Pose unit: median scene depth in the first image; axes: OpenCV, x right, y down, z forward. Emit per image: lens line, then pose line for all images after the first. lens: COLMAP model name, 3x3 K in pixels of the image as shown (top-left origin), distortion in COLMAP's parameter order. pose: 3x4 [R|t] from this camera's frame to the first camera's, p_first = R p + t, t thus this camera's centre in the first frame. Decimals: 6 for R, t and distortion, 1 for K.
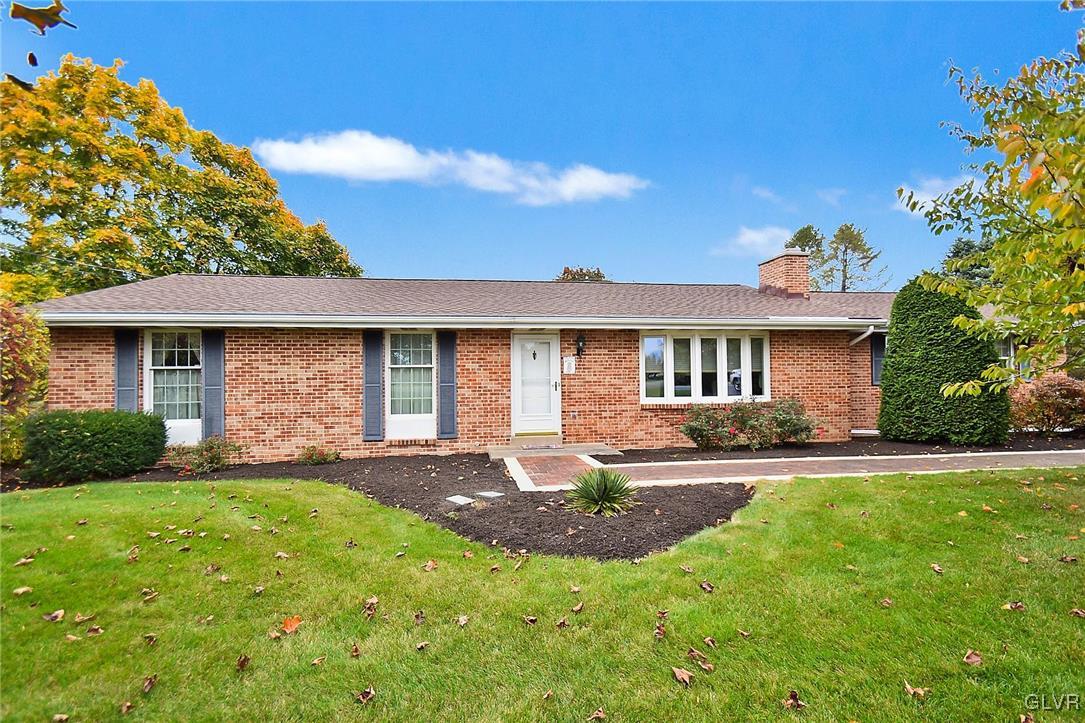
lens RADIAL K [[480.6, 0, 538.5], [0, 480.6, 362.0], [0, 0, 1]] dist [0.015305, -0.001141]
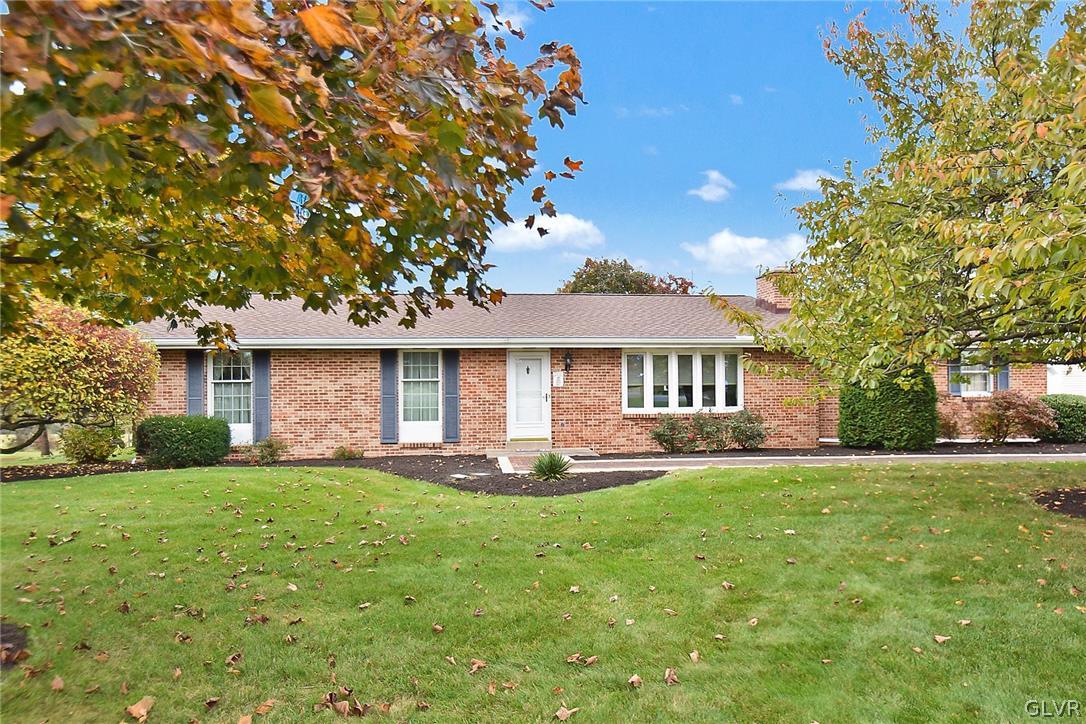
lens RADIAL K [[593.6, 0, 543.9], [0, 593.6, 362.0], [0, 0, 1]] dist [-0.003756, -0.000639]
pose [[0.999373, 0.001813, -0.035354, 0.084793], [-0.001992, 0.999985, -0.005032, -0.028317], [0.035344, 0.005099, 0.999362, -0.429786]]
